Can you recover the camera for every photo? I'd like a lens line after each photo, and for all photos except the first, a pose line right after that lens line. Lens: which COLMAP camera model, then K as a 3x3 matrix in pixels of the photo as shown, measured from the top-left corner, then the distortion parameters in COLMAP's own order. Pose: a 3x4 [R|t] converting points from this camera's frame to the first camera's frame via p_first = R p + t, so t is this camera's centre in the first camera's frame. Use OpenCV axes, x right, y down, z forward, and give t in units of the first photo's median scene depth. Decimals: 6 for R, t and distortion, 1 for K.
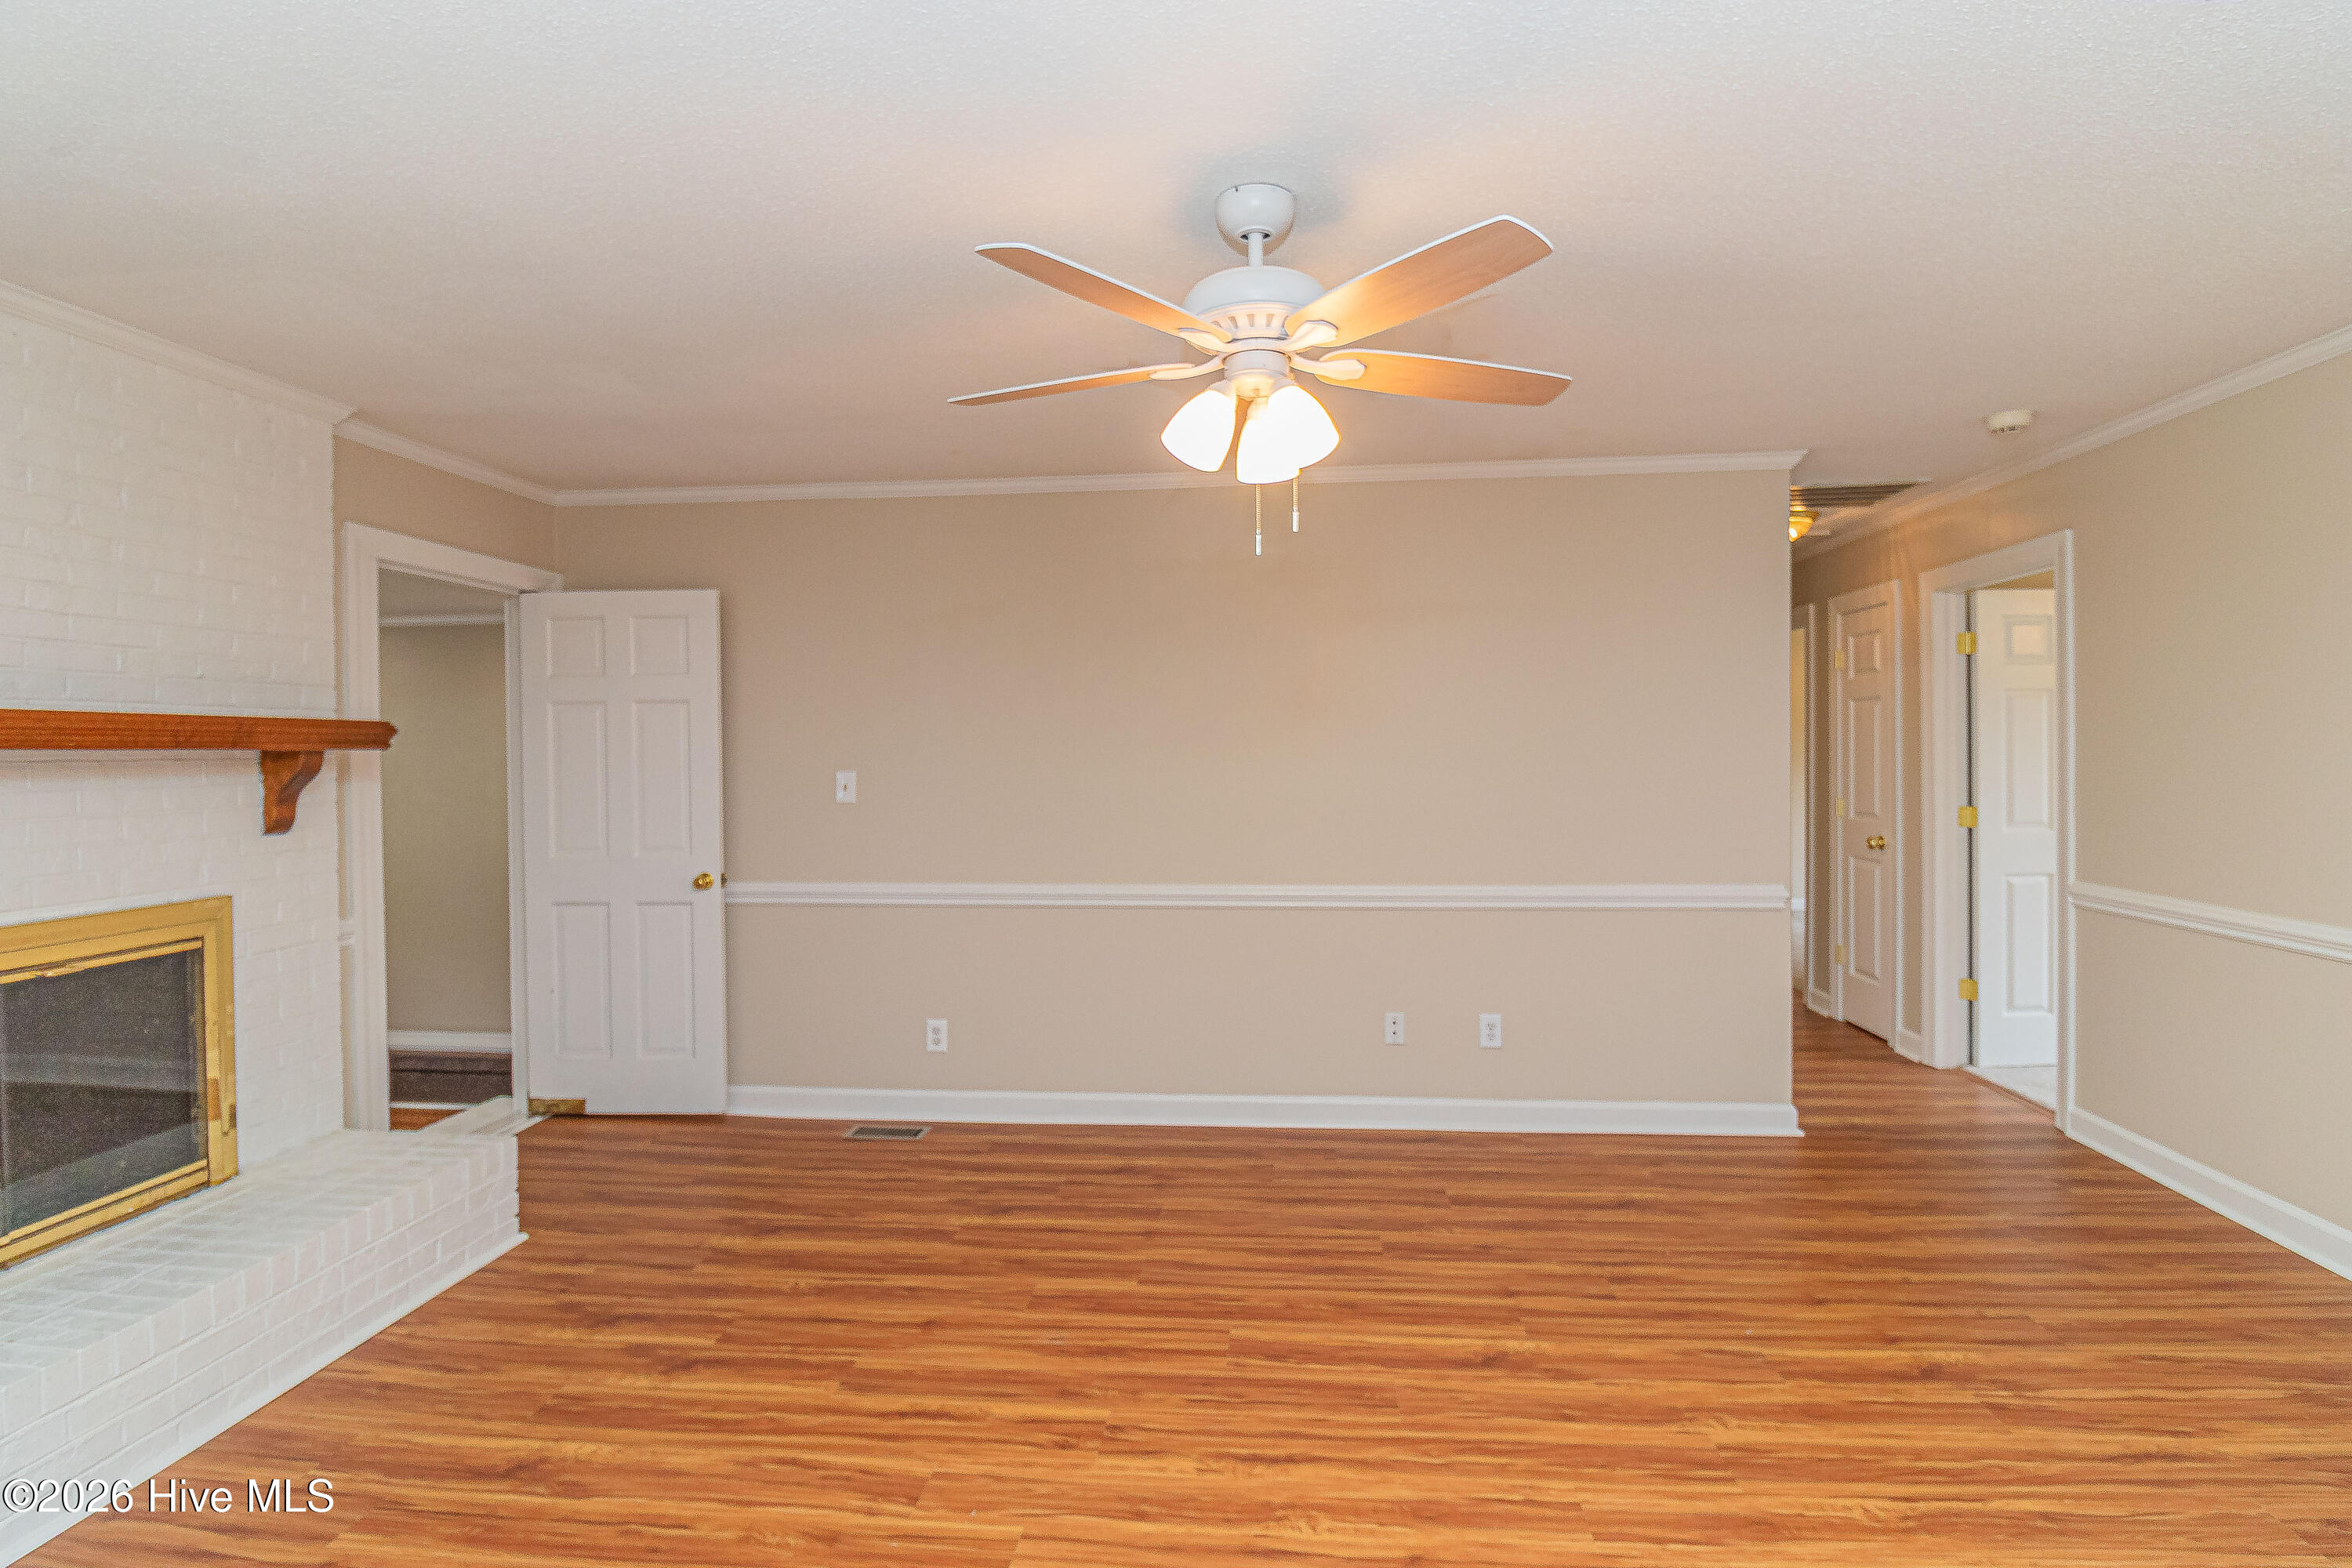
lens RADIAL K [[1115.3, 0, 1270.4], [0, 1115.3, 761.9], [0, 0, 1]] dist [-0.002554, -0.010832]
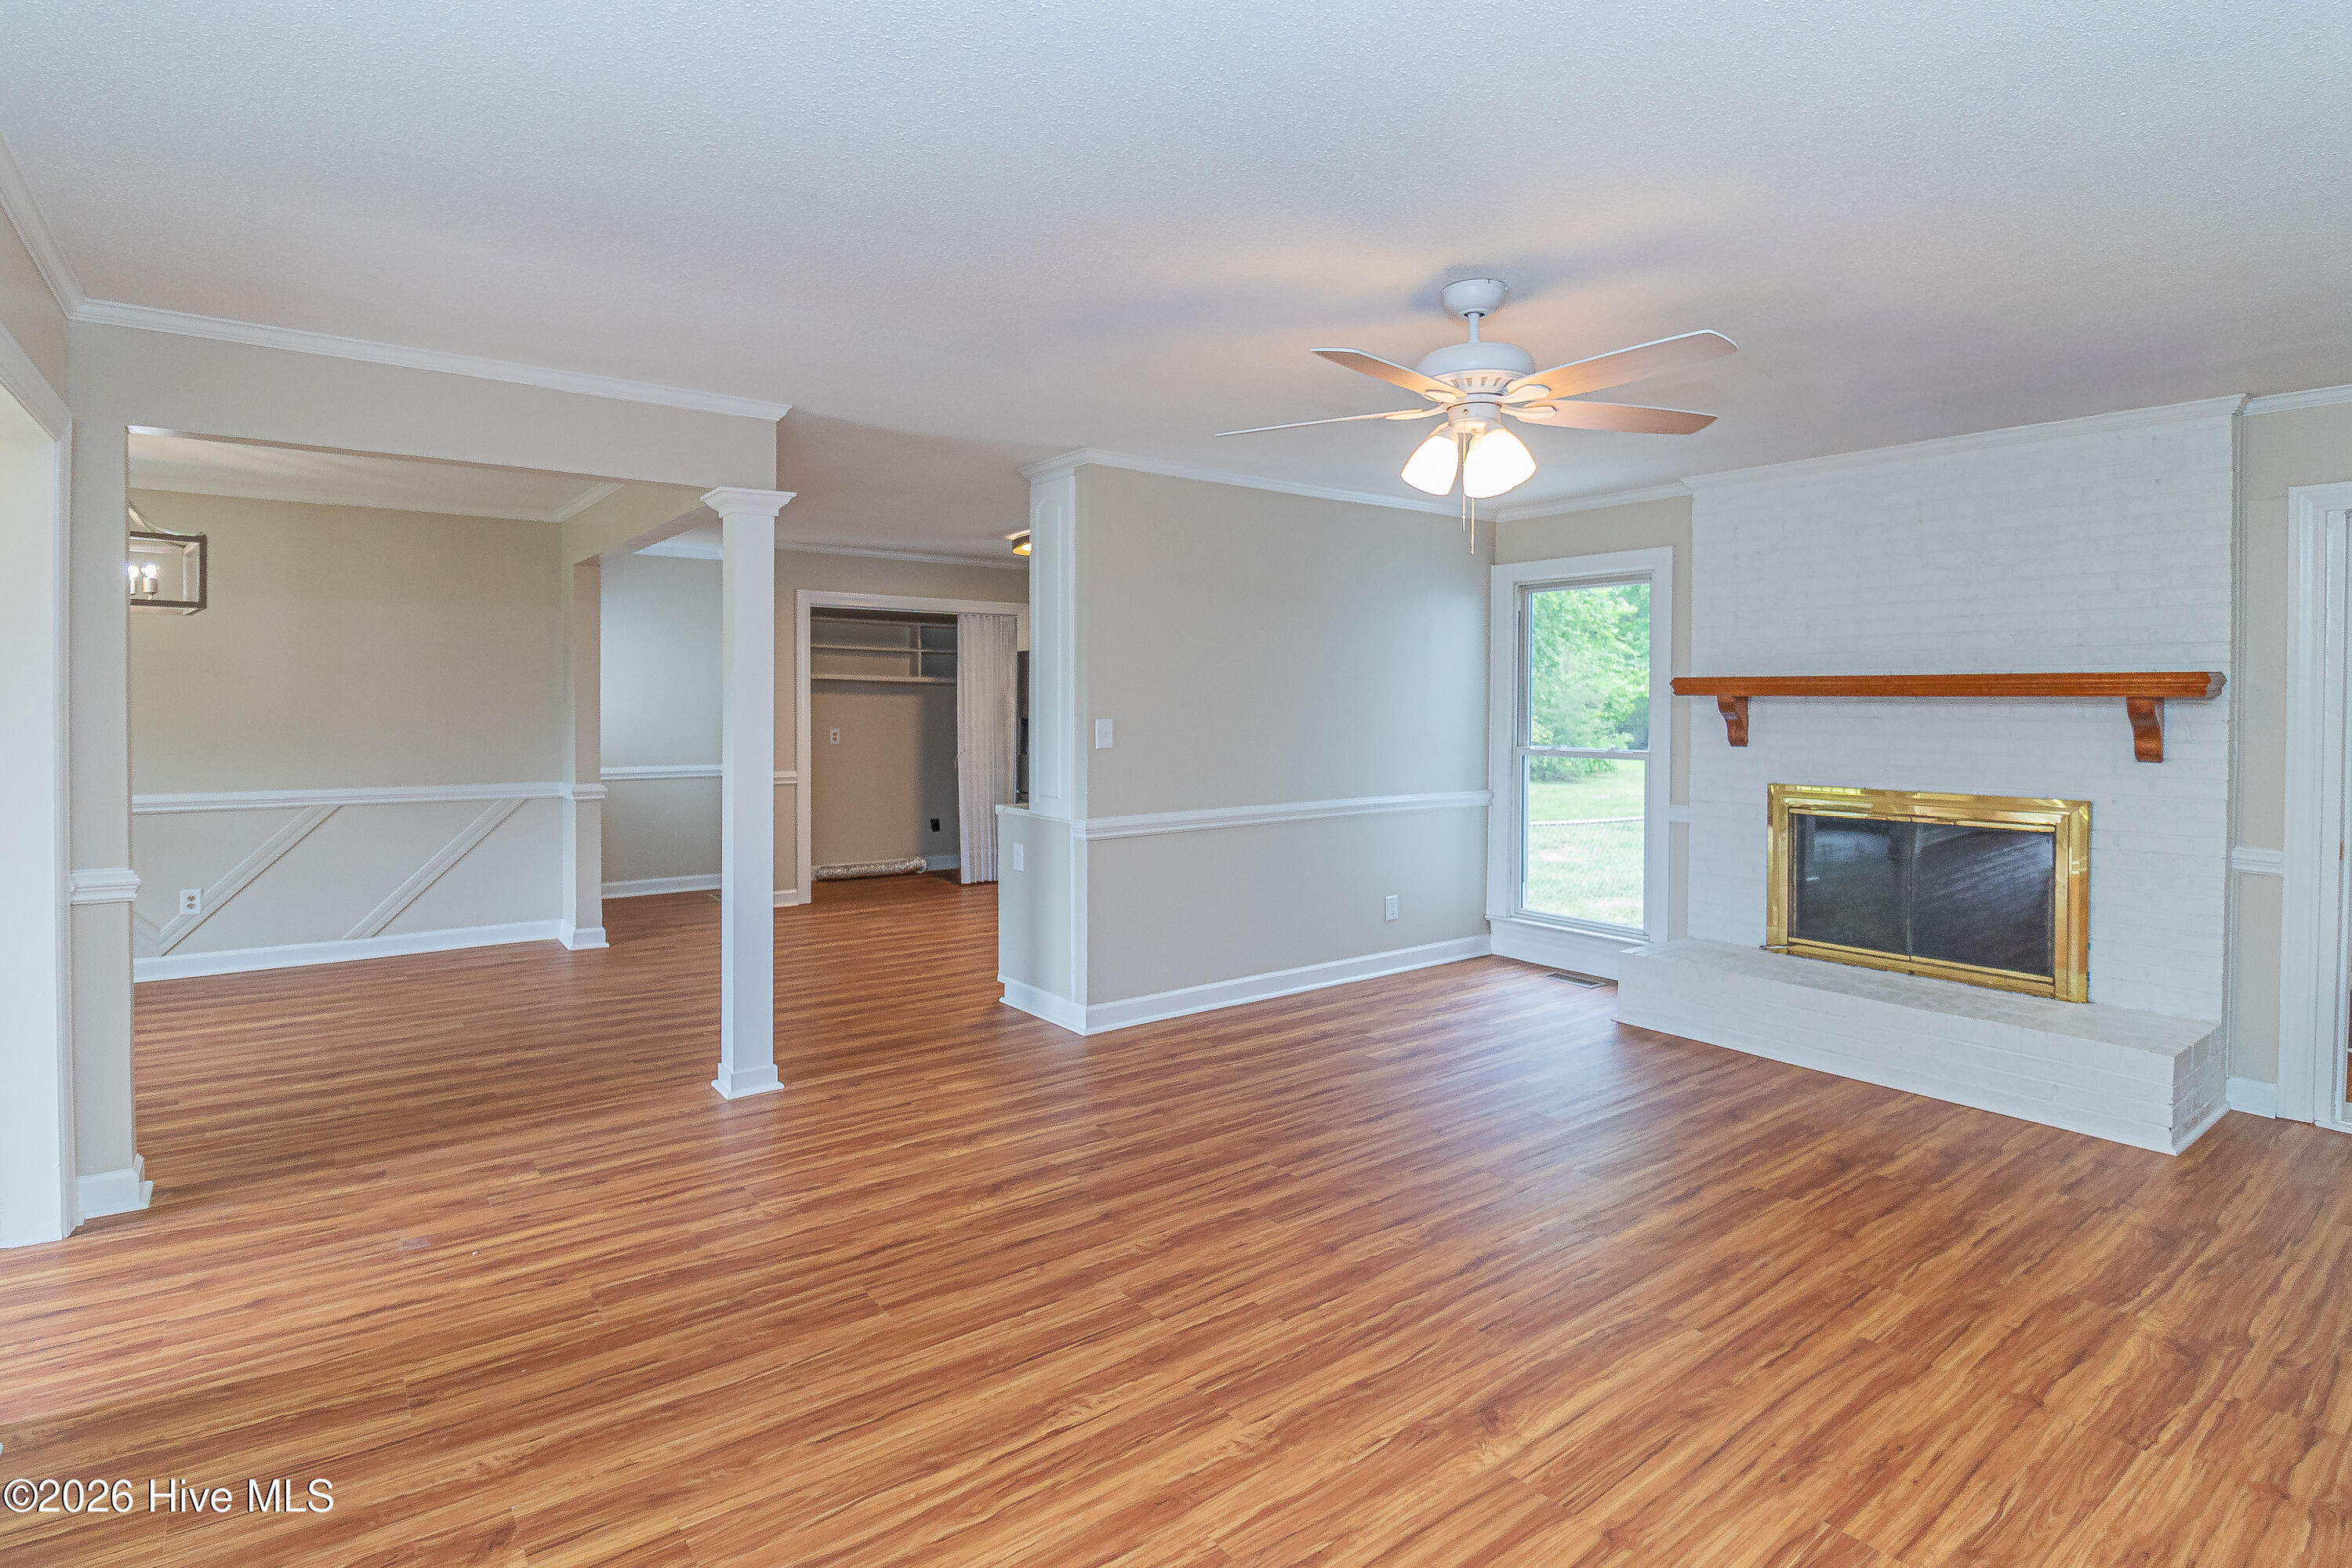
lens RADIAL K [[1155.0, 0, 1233.1], [0, 1155.0, 711.1], [0, 0, 1]] dist [-0.001190, -0.000738]
pose [[-0.732395, 0.012705, -0.680761, 0.816085], [-0.005691, 0.999677, 0.024780, -0.021842], [0.680856, 0.022023, -0.732086, 1.304062]]
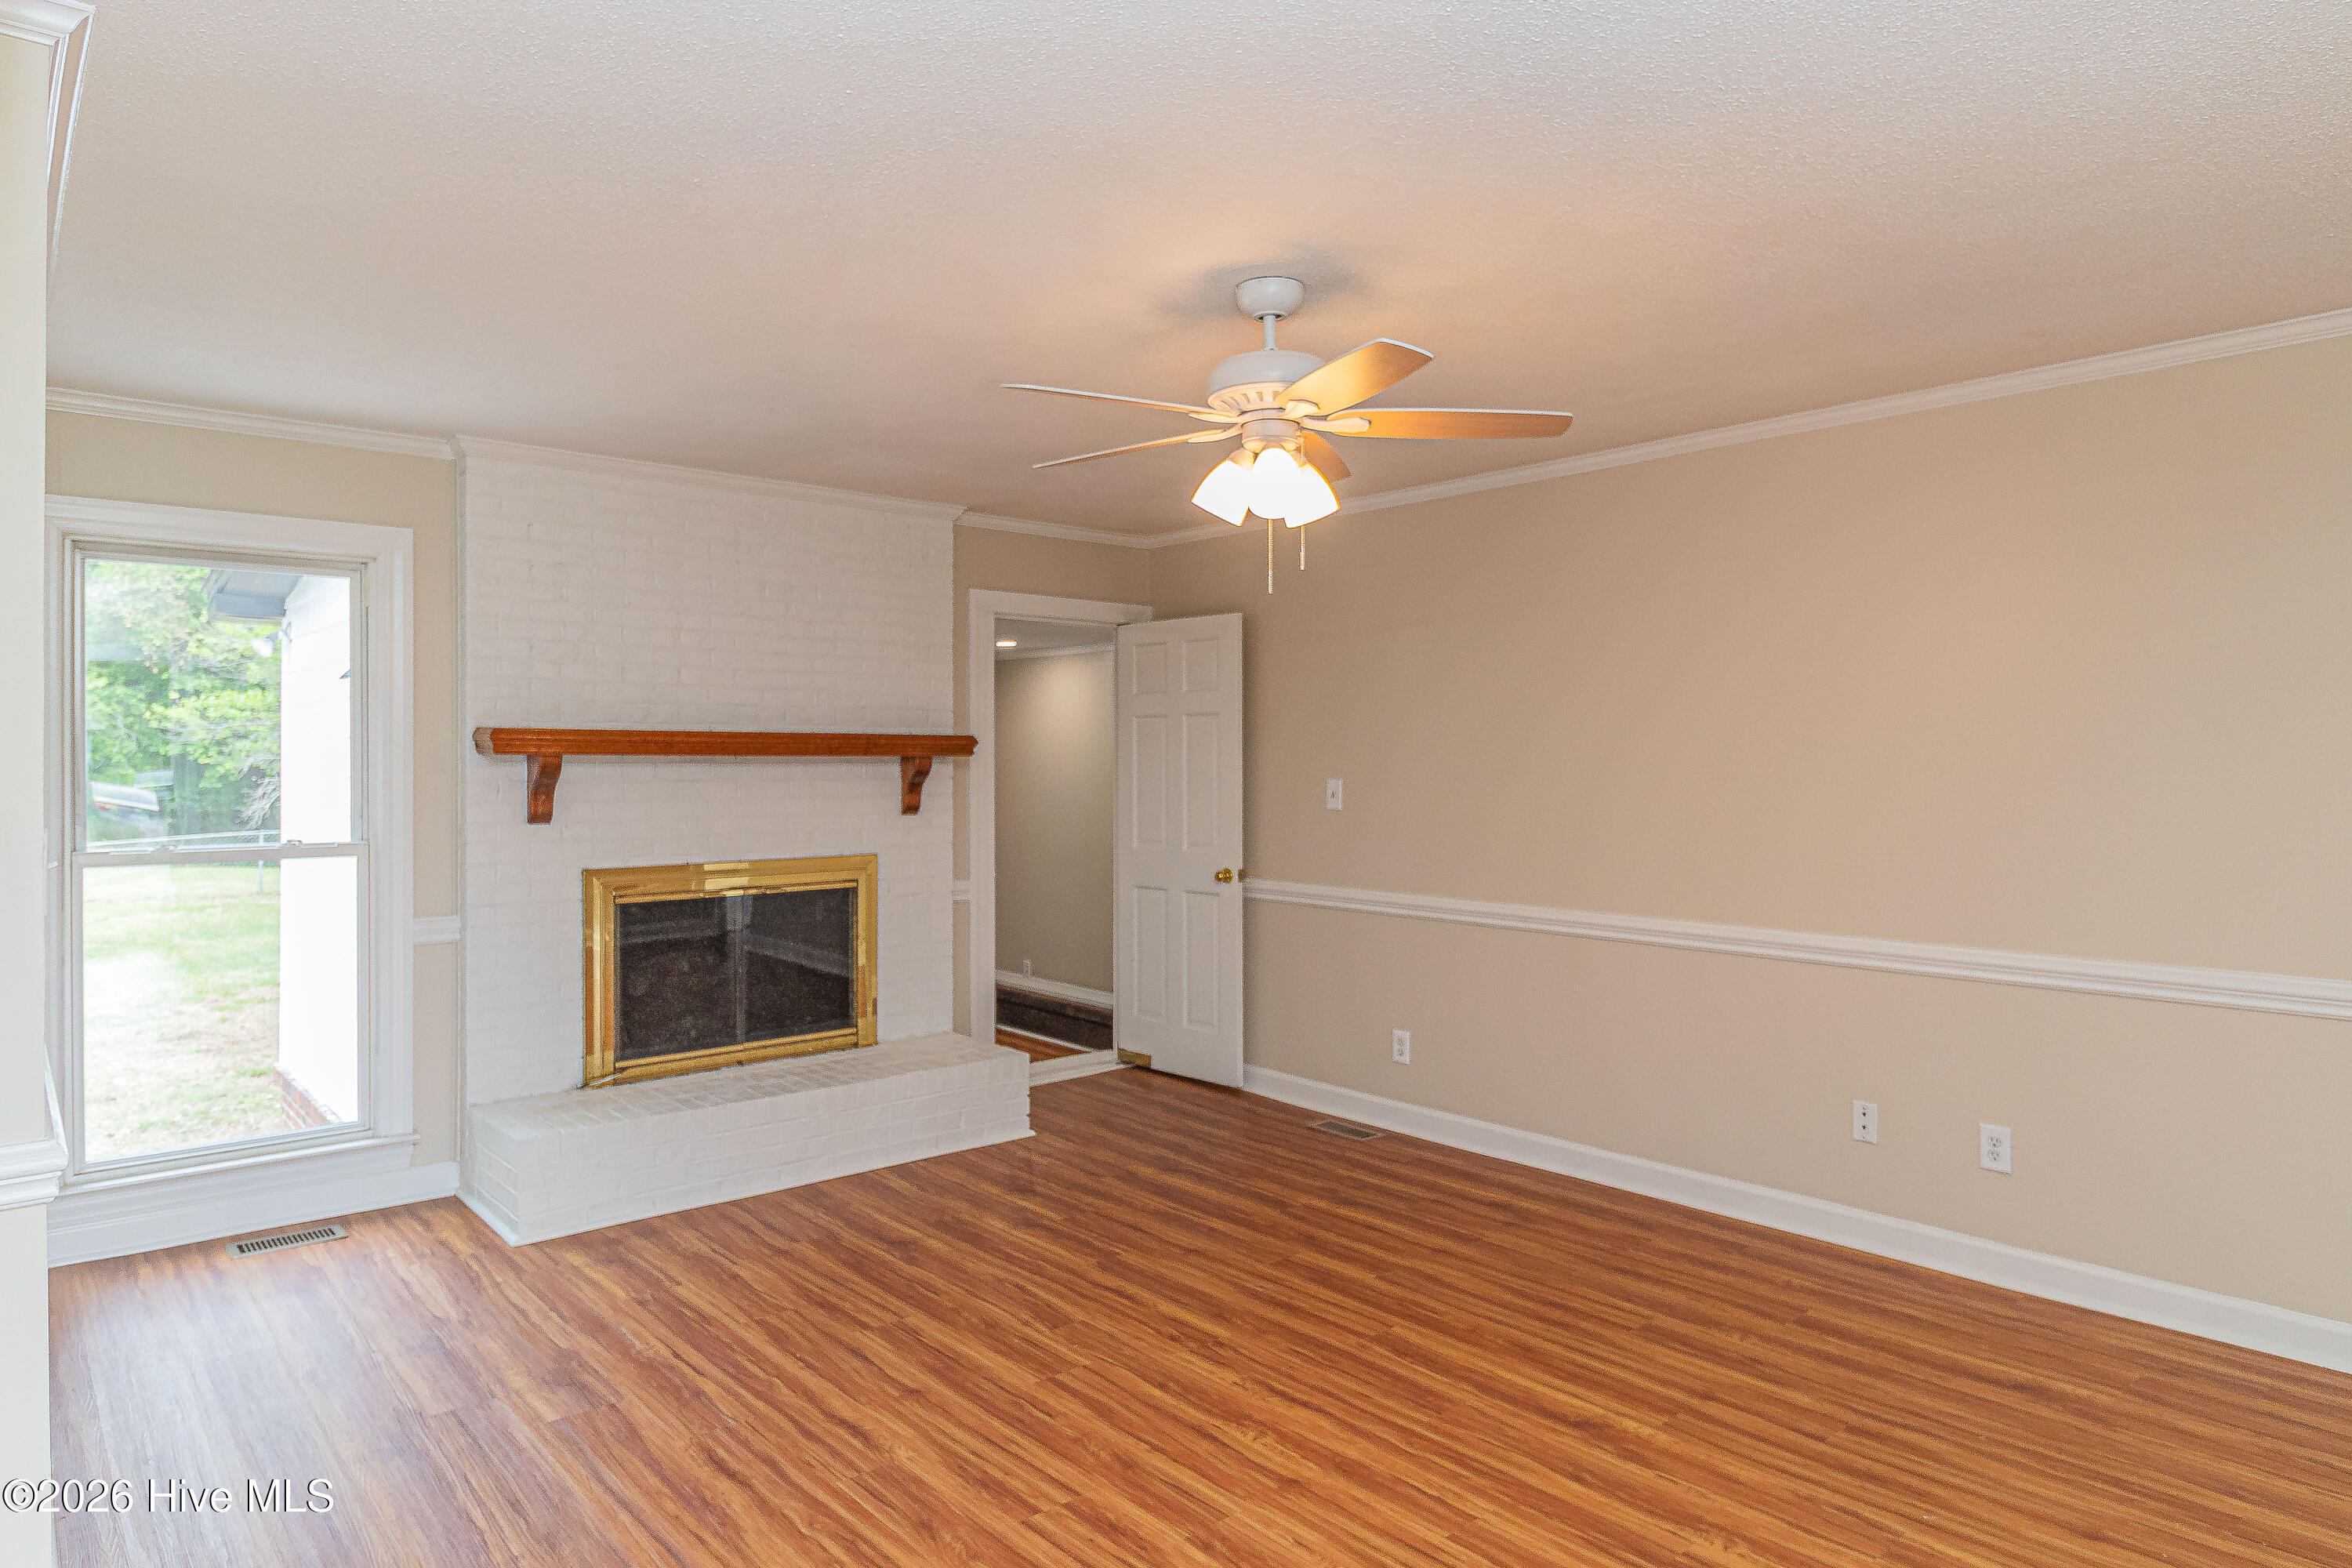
lens RADIAL K [[1446.7, 0, 1172.7], [0, 1446.7, 753.9], [0, 0, 1]] dist [-0.004146, -0.001824]
pose [[0.704520, 0.006357, -0.709655, 0.700451], [-0.014610, 0.999878, -0.005547, -0.008065], [0.709533, 0.014276, 0.704527, -0.087155]]
